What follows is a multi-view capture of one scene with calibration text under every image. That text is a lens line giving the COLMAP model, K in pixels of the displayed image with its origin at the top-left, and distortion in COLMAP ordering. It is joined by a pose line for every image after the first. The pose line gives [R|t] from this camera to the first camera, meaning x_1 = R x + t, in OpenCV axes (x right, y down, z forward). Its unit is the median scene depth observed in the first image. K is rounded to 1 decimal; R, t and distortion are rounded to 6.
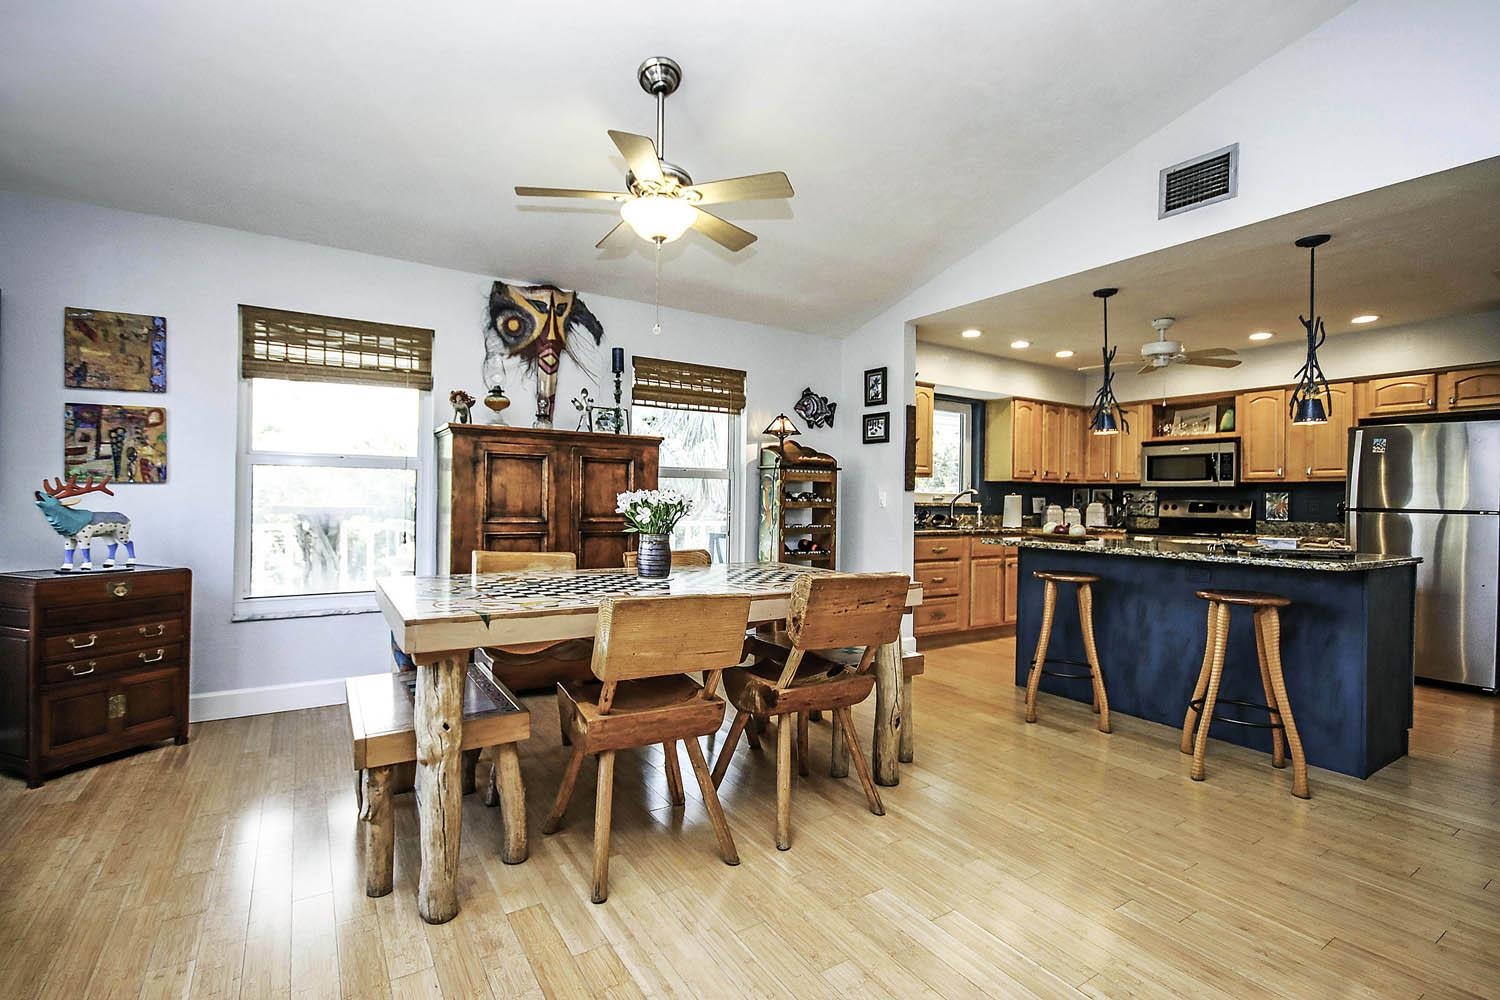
lens RADIAL K [[701.0, 0, 754.0], [0, 701.0, 486.6], [0, 0, 1]] dist [-0.012837, -0.001094]
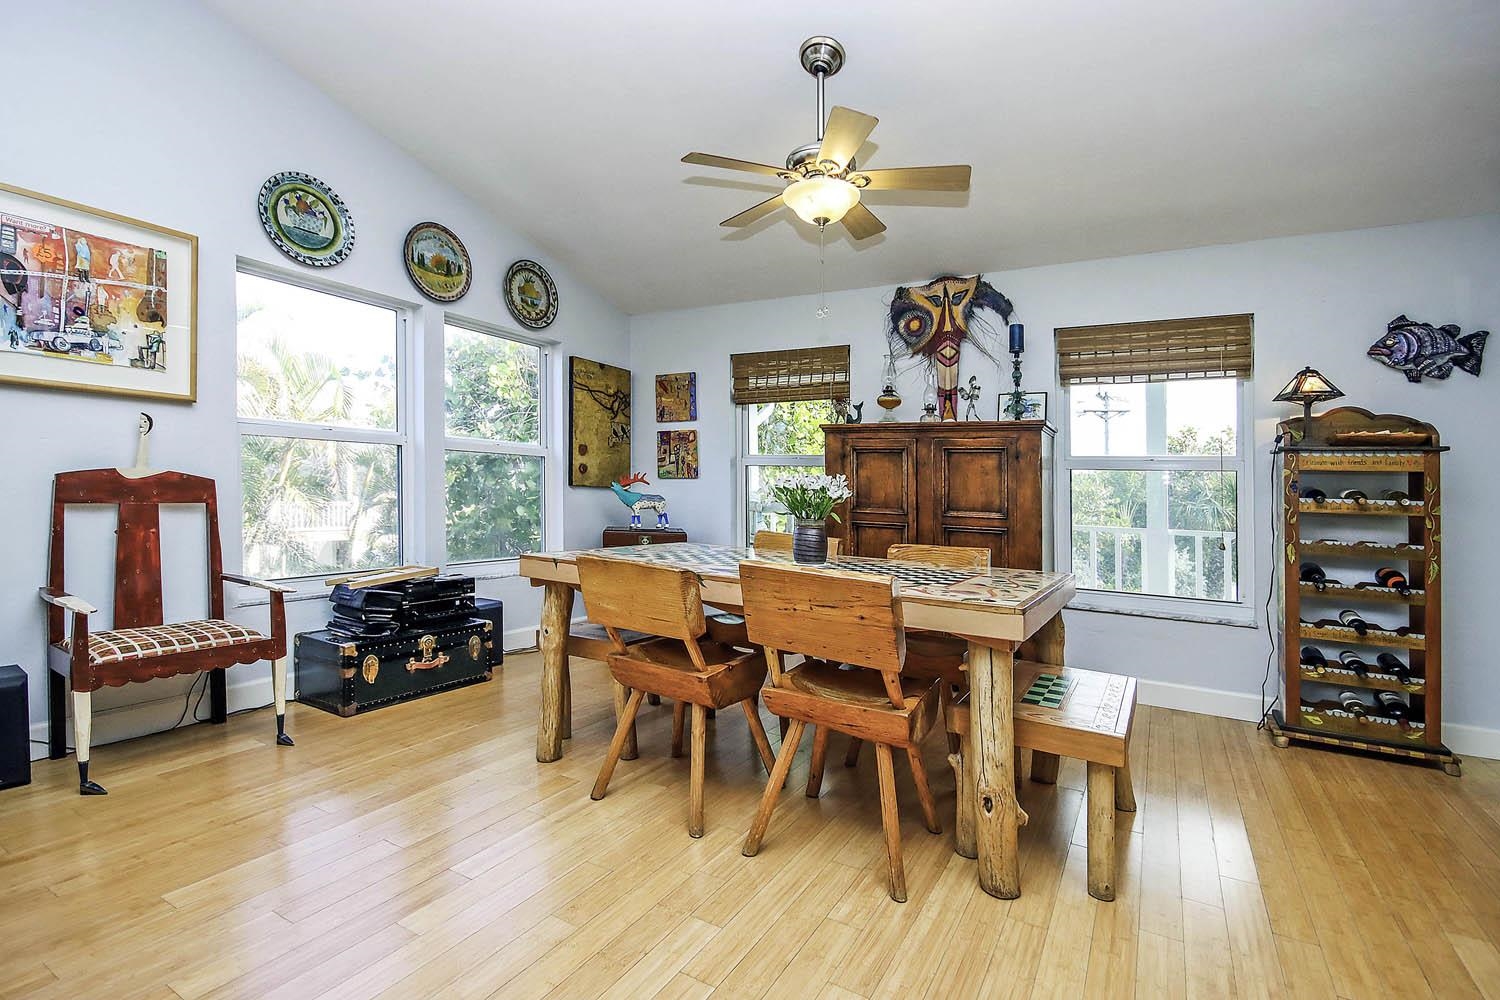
lens RADIAL K [[701.0, 0, 750.1], [0, 701.0, 488.1], [0, 0, 1]] dist [-0.012837, -0.001094]
pose [[0.445268, -0.001176, -0.895397, 0.463935], [-0.008599, 0.999947, -0.005590, 0.018853], [0.895356, 0.010189, 0.445235, 0.309816]]
